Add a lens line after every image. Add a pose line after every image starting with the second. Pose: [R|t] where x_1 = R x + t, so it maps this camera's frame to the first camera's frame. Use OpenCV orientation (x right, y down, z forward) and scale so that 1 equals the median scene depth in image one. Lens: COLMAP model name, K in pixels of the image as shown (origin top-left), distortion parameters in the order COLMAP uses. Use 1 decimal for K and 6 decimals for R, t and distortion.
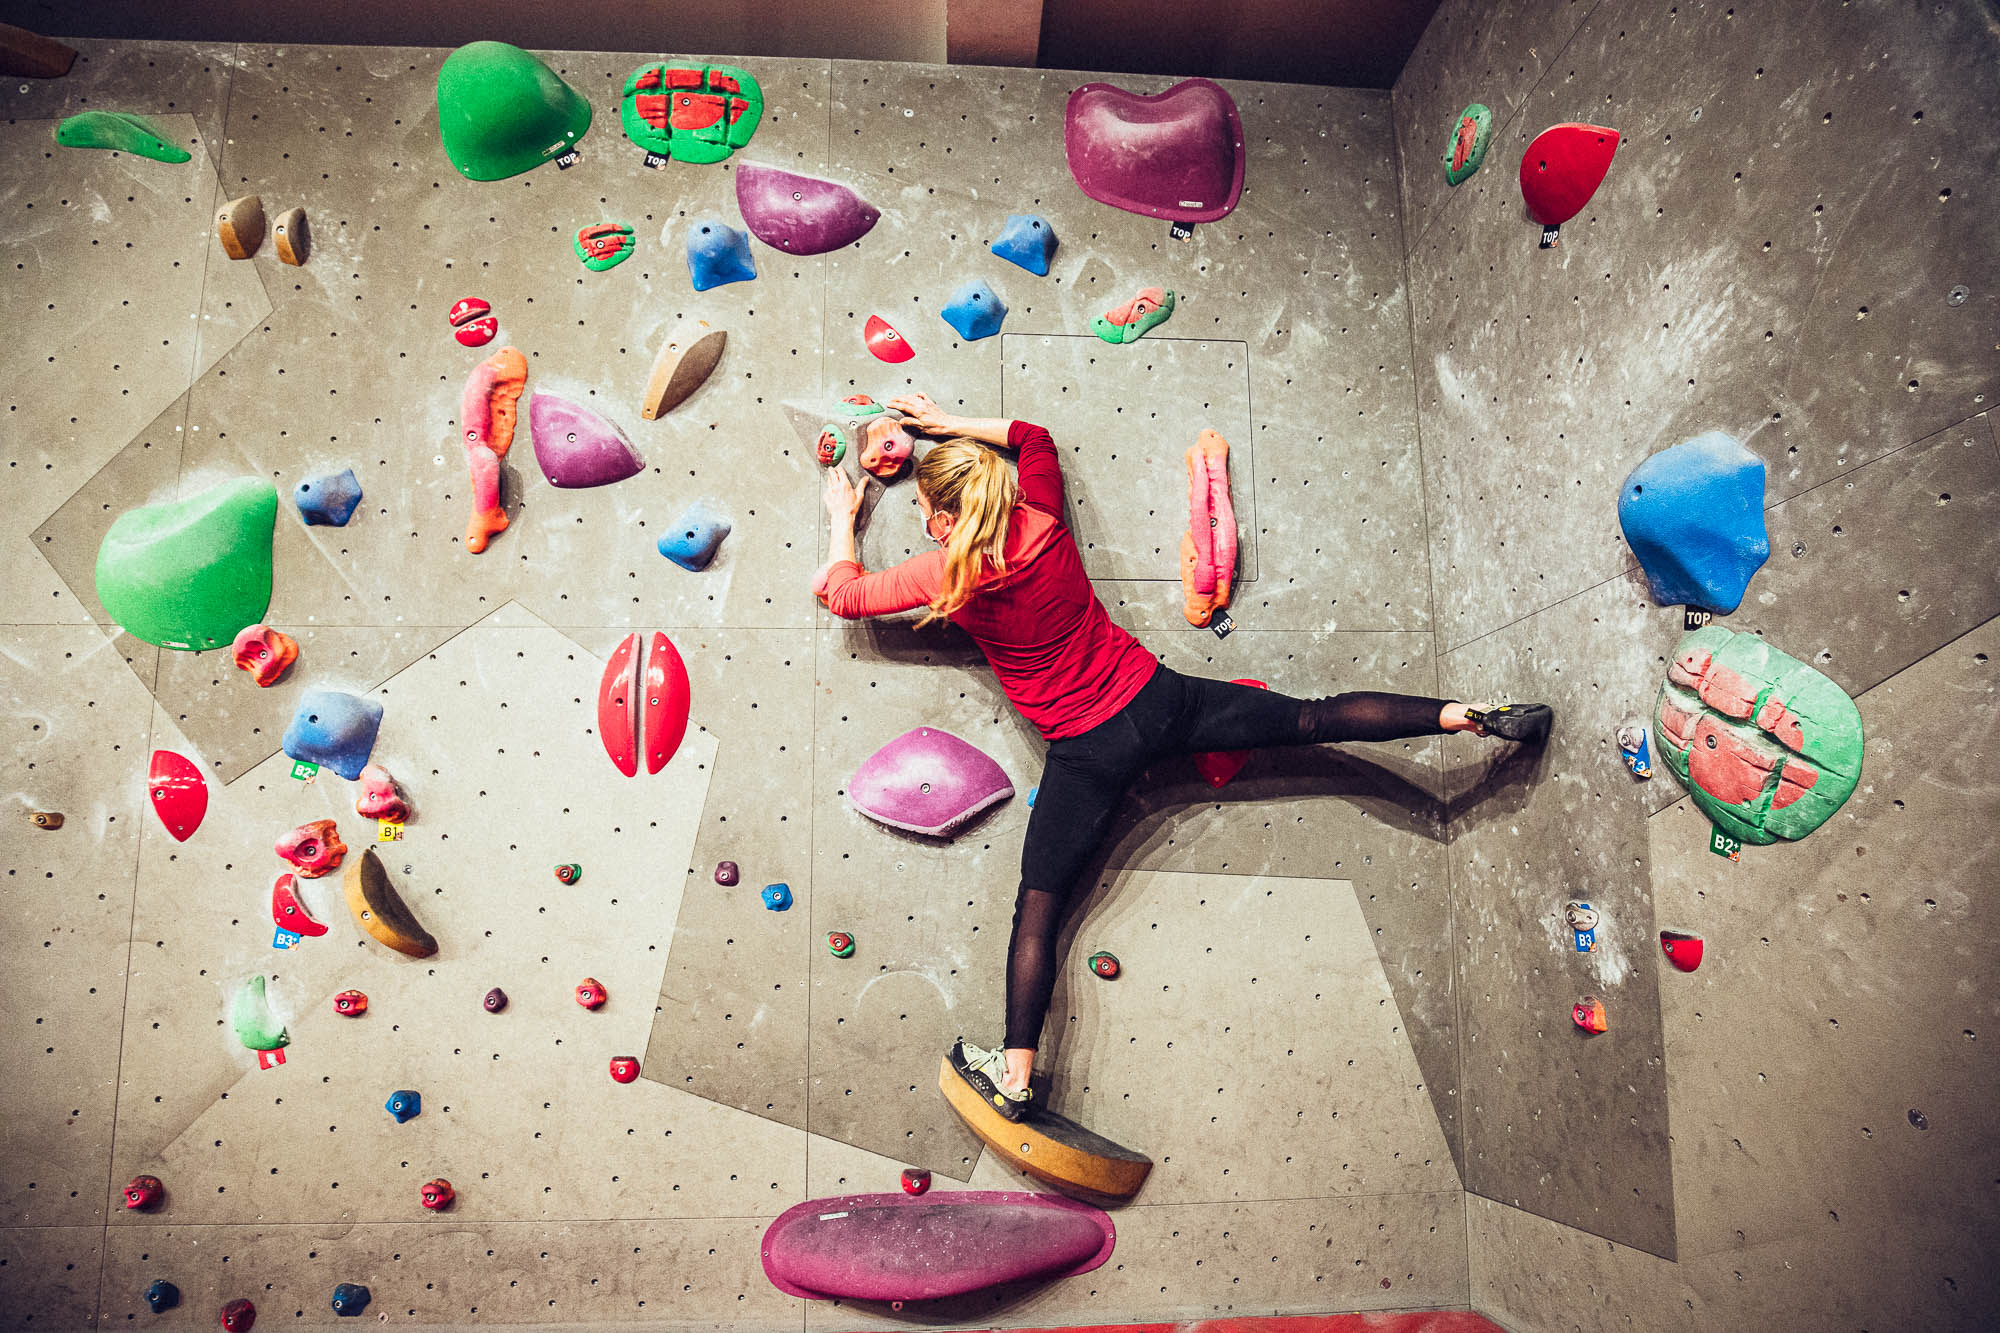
lens RADIAL K [[912.1, 0, 1000.7], [0, 912.1, 668.5], [0, 0, 1]] dist [-0.039472, 0.007671]
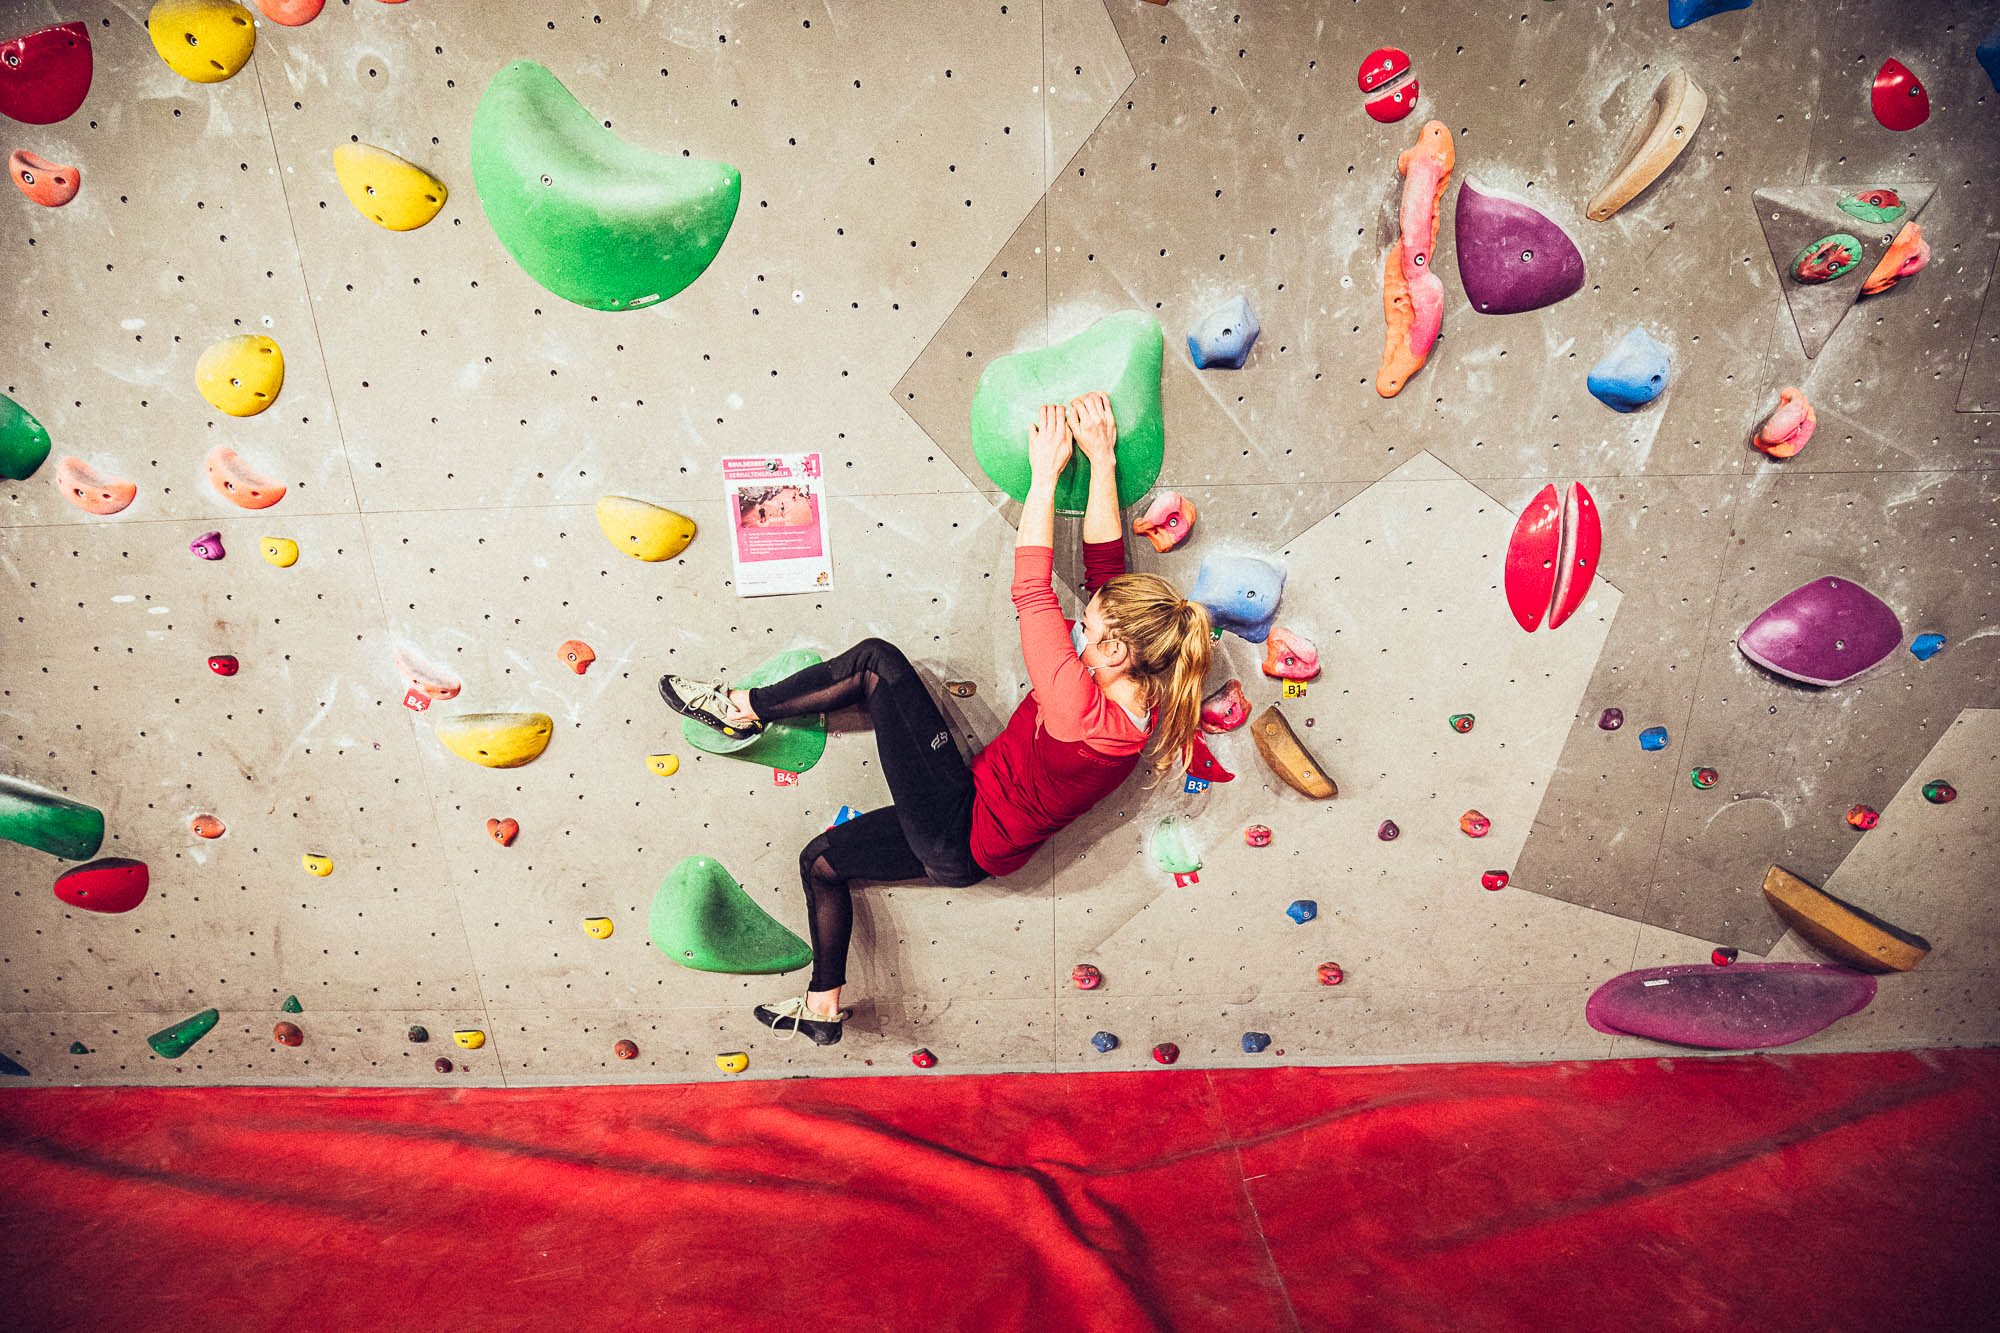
lens RADIAL K [[912.1, 0, 997.8], [0, 912.1, 673.9], [0, 0, 1]] dist [-0.039472, 0.007671]
pose [[0.997429, -0.002733, -0.071604, -0.920998], [0.033477, 0.901285, 0.431932, -0.285228], [0.063355, -0.433219, 0.899059, 0.054747]]
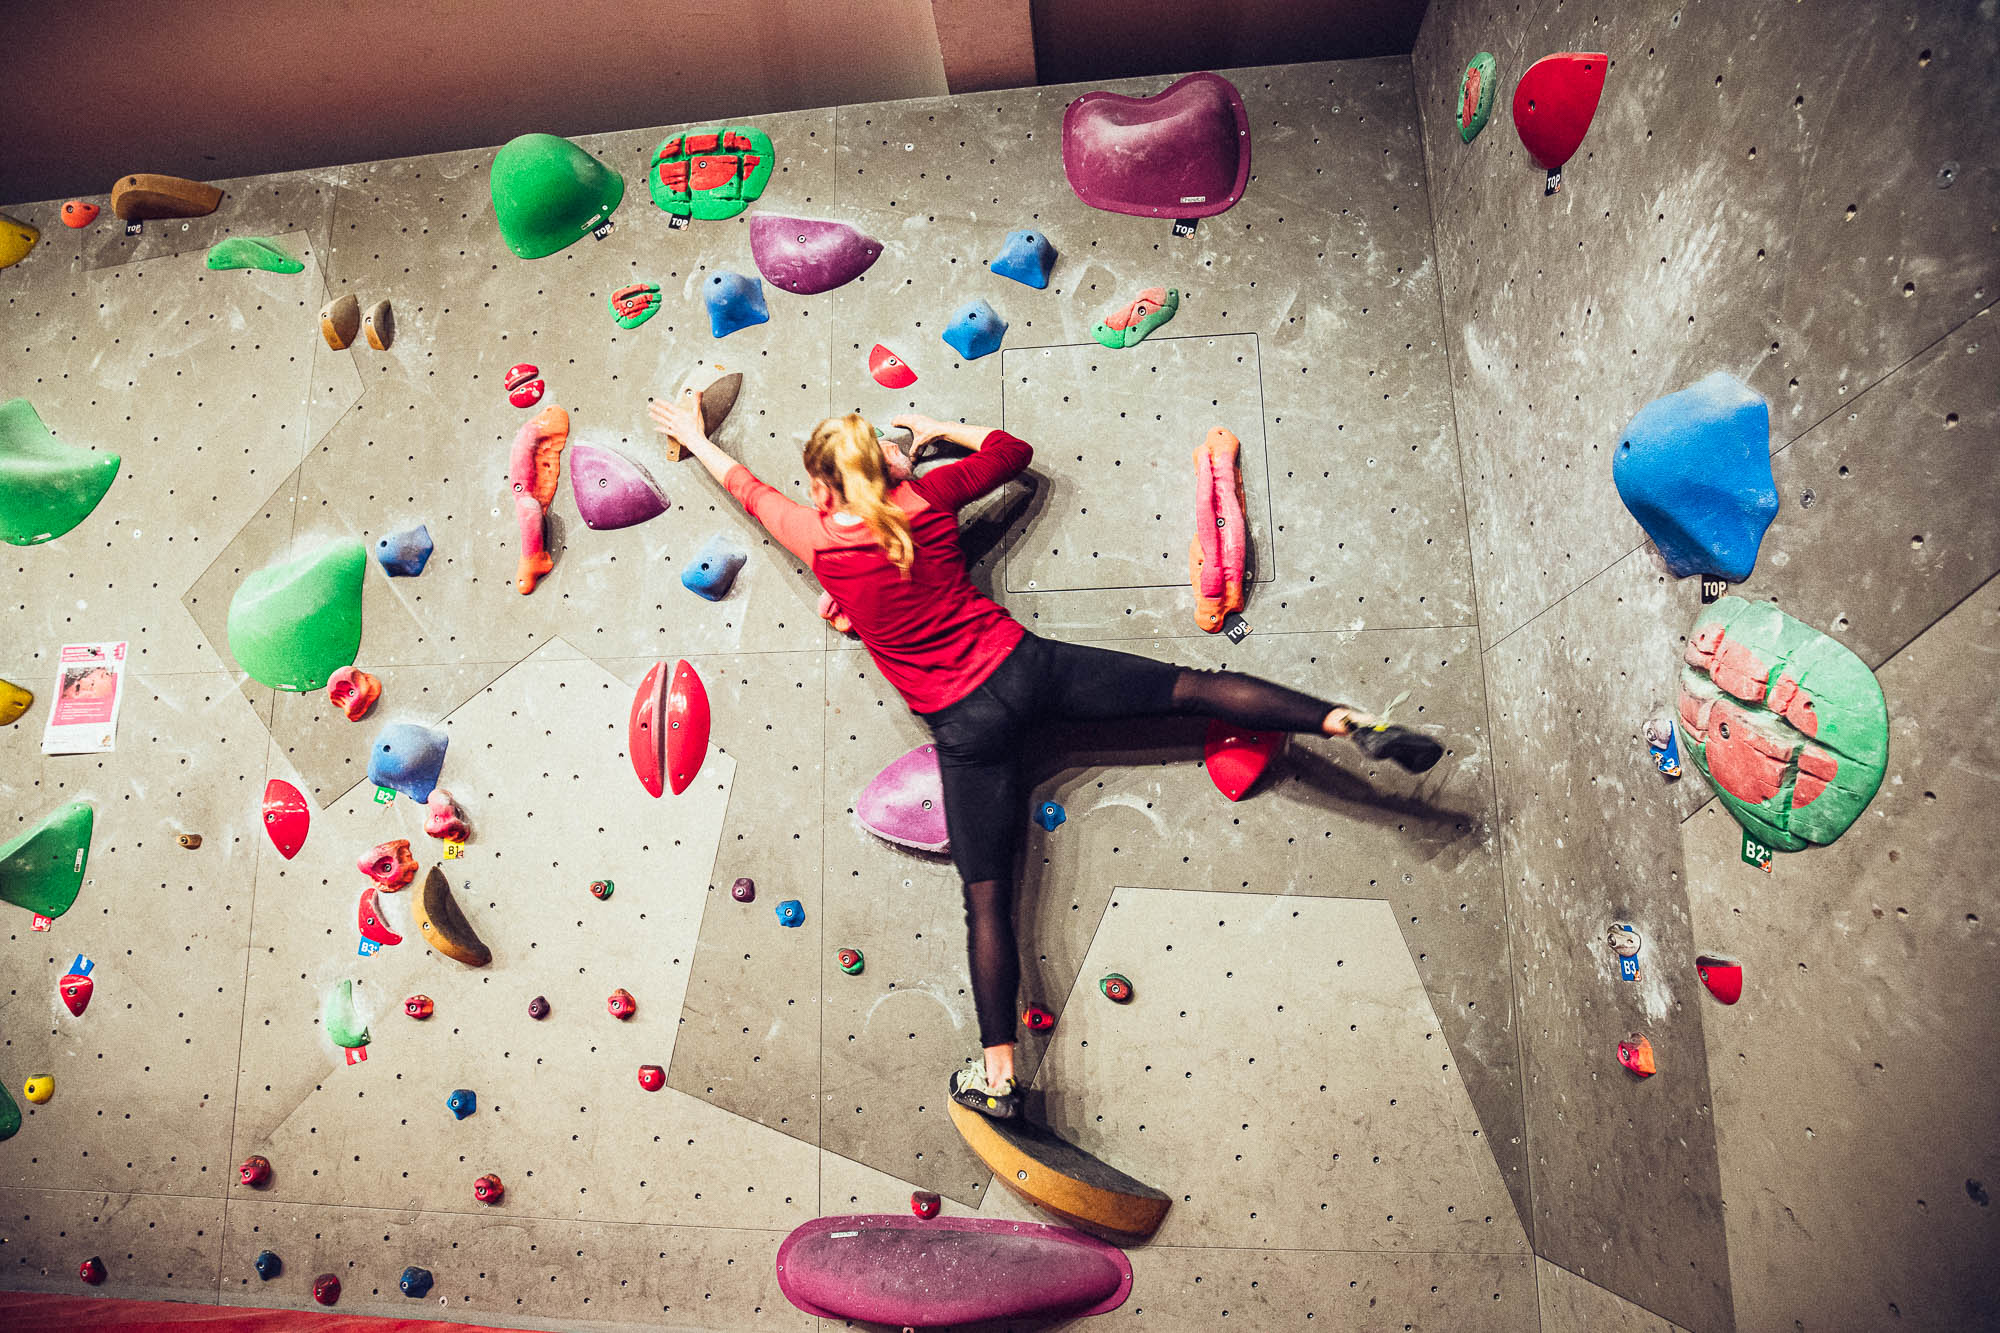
lens RADIAL K [[912.1, 0, 995.3], [0, 912.1, 665.8], [0, 0, 1]] dist [-0.039472, 0.007671]
pose [[0.984074, -0.038584, -0.173524, 0.168240], [0.032494, 0.998757, -0.037803, 0.019190], [0.174767, 0.031563, 0.984104, 0.024388]]
